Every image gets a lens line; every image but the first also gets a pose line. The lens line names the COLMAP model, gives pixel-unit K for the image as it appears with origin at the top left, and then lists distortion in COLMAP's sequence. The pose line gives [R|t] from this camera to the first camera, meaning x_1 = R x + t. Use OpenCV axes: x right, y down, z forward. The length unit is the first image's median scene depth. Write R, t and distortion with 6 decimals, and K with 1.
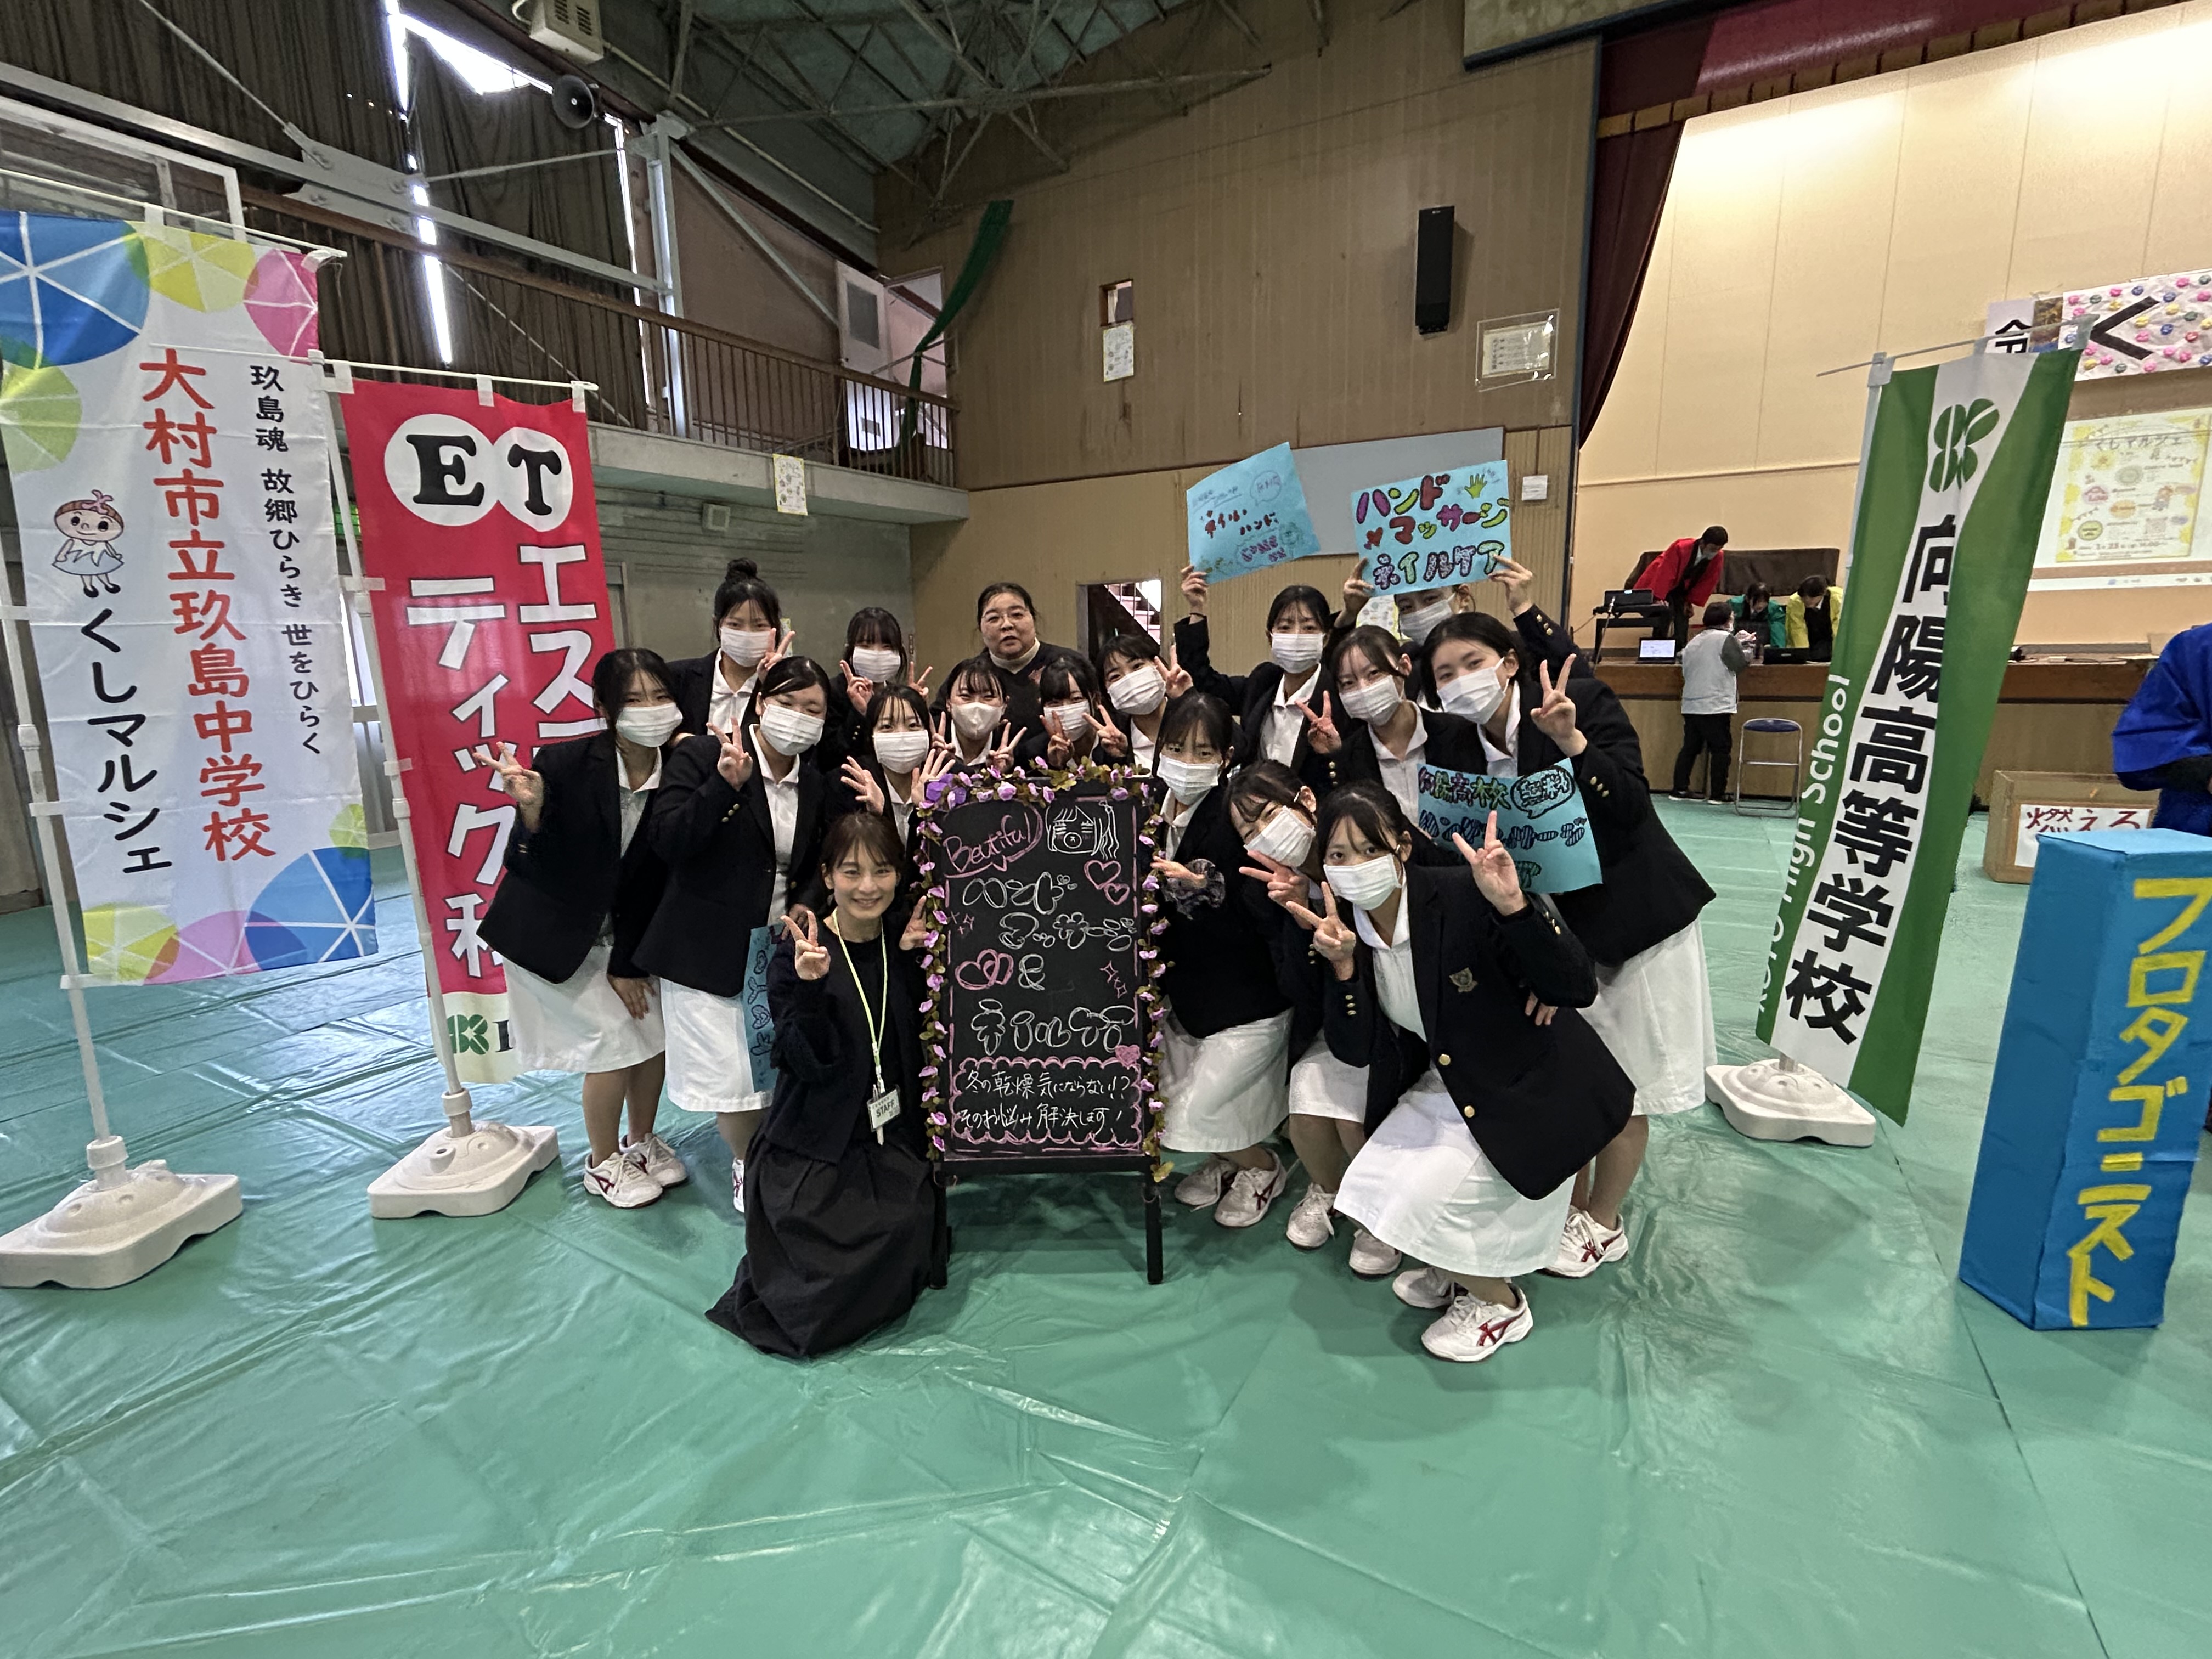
lens RADIAL K [[1009.9, 0, 1106.0], [0, 1009.9, 829.5], [0, 0, 1]] dist [-0.000544, 0.000443]
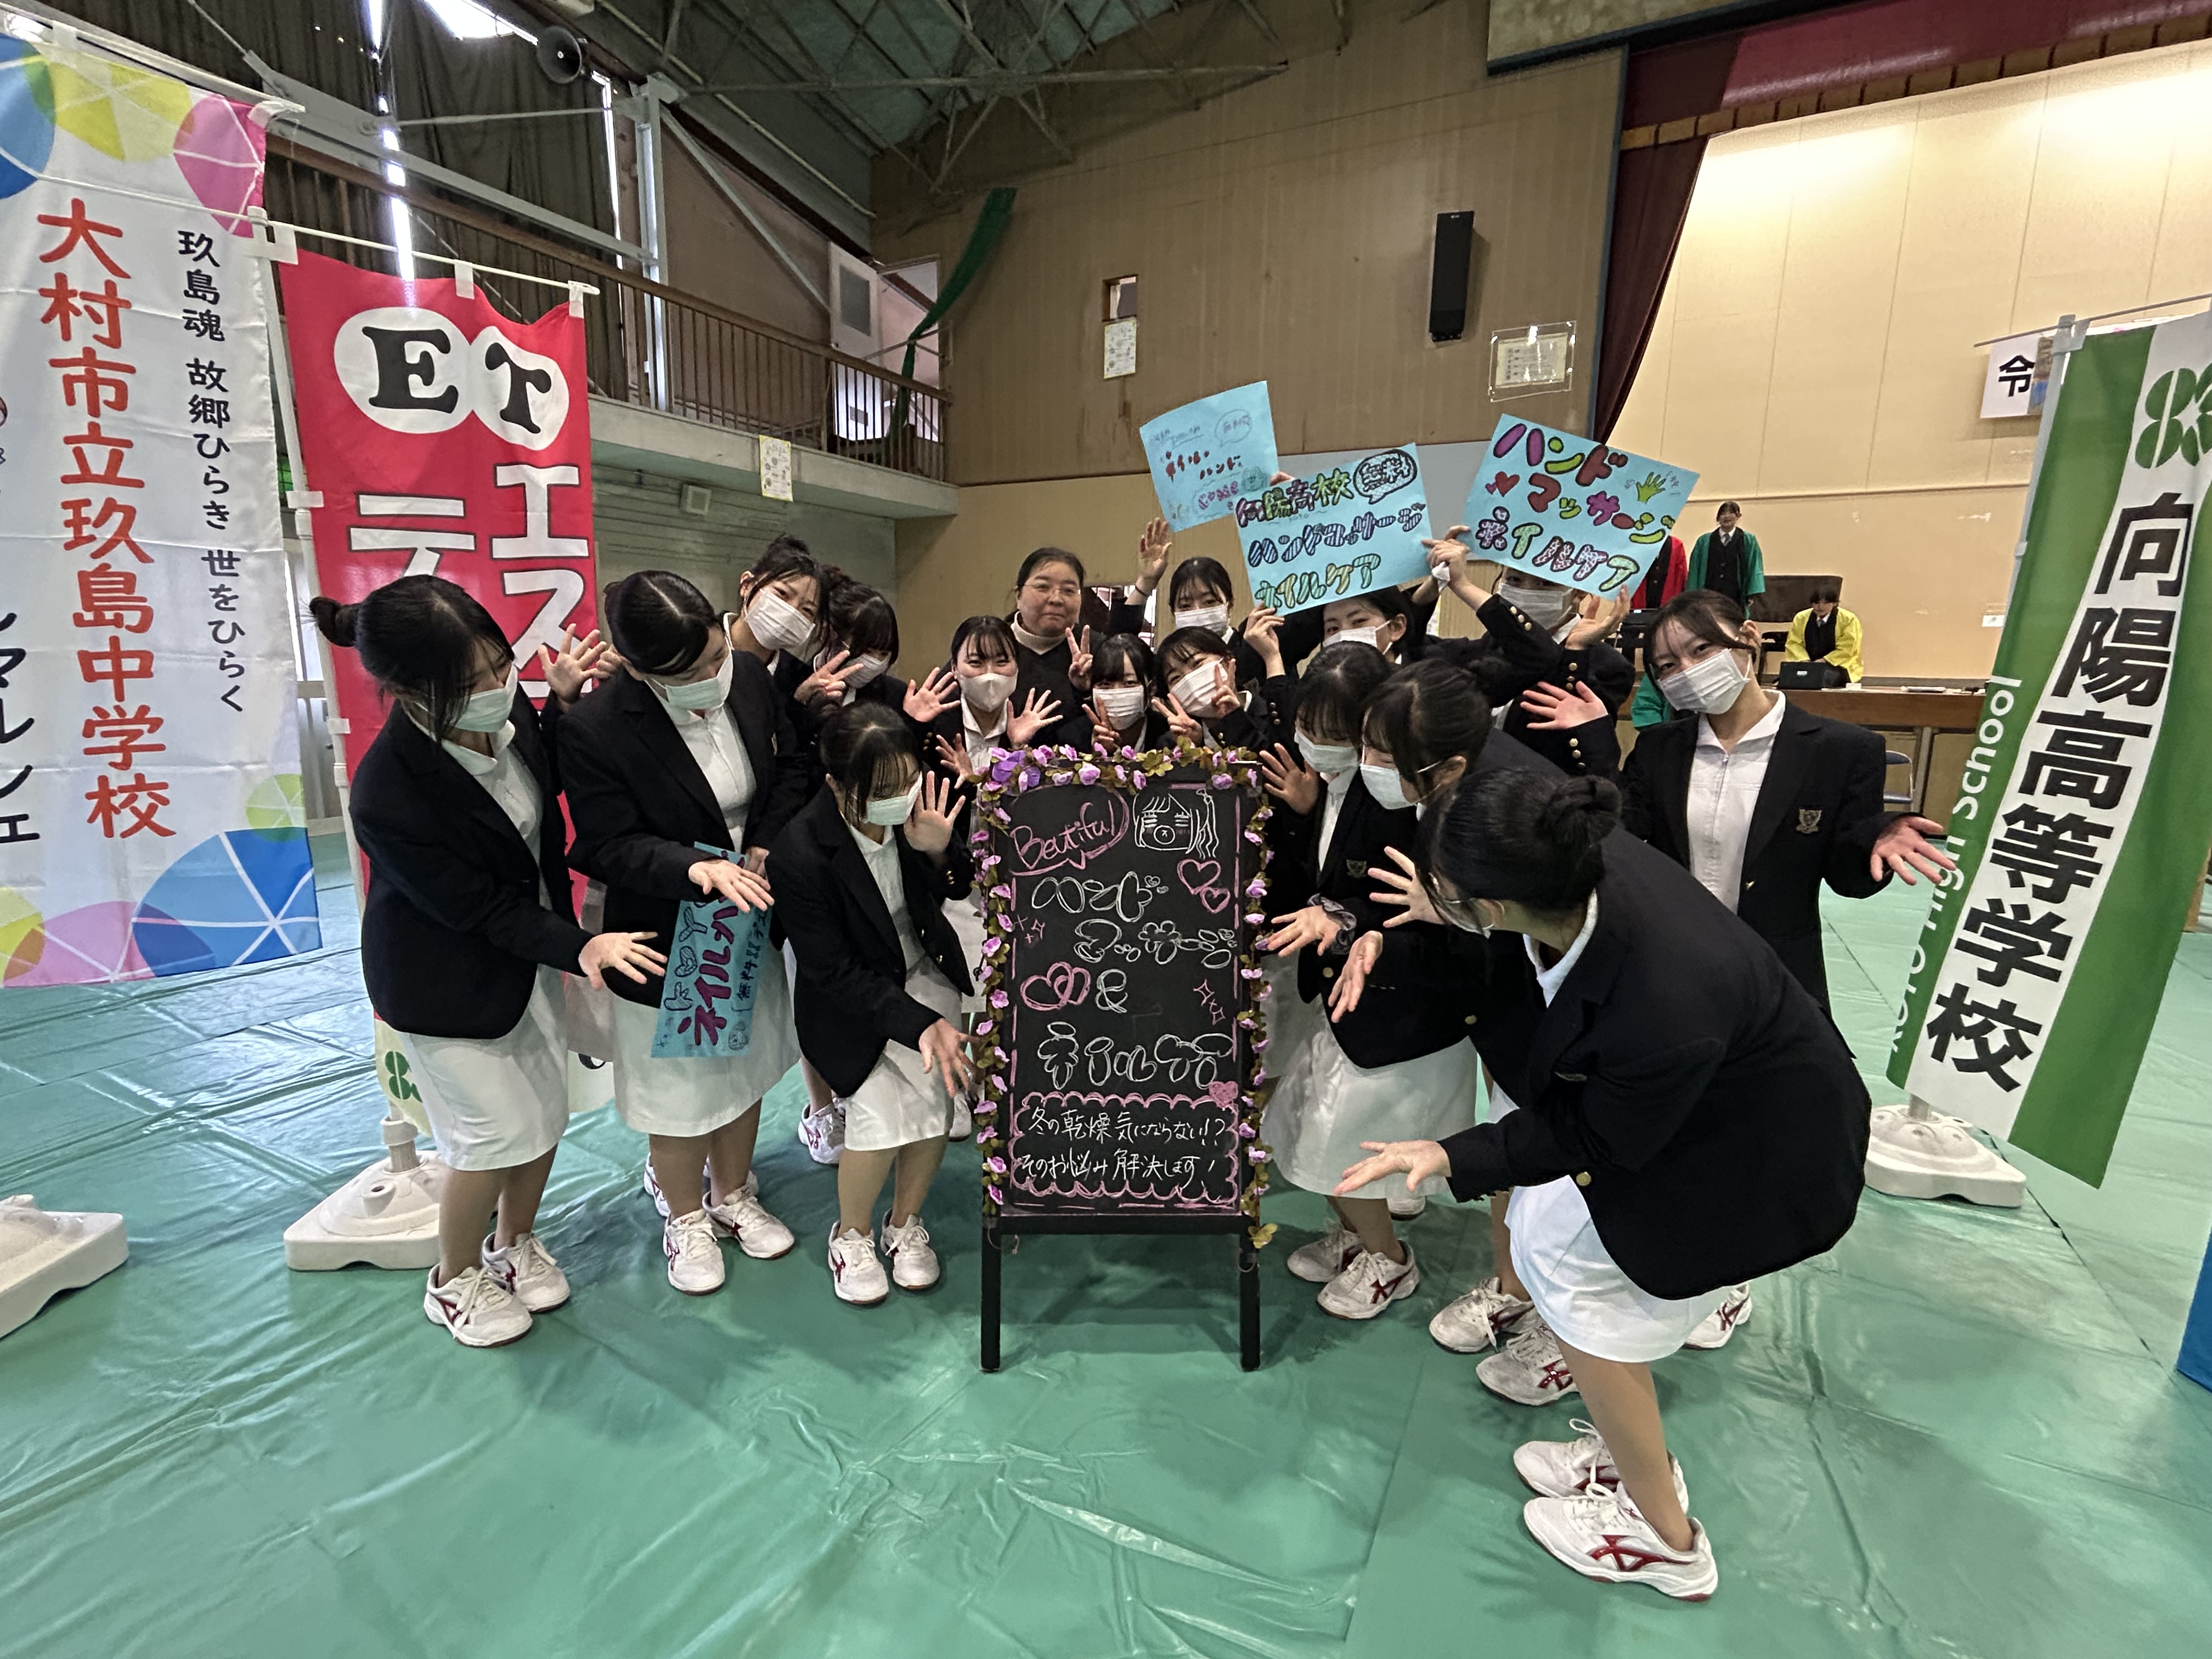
lens RADIAL K [[1005.1, 0, 1106.0], [0, 1005.1, 829.5], [0, 0, 1]] dist [0.000943, -0.001456]
pose [[0.998820, 0.028310, 0.039460, -0.079874], [-0.027766, 0.999513, -0.014261, 0.013742], [-0.039844, 0.013149, 0.999119, 0.116326]]
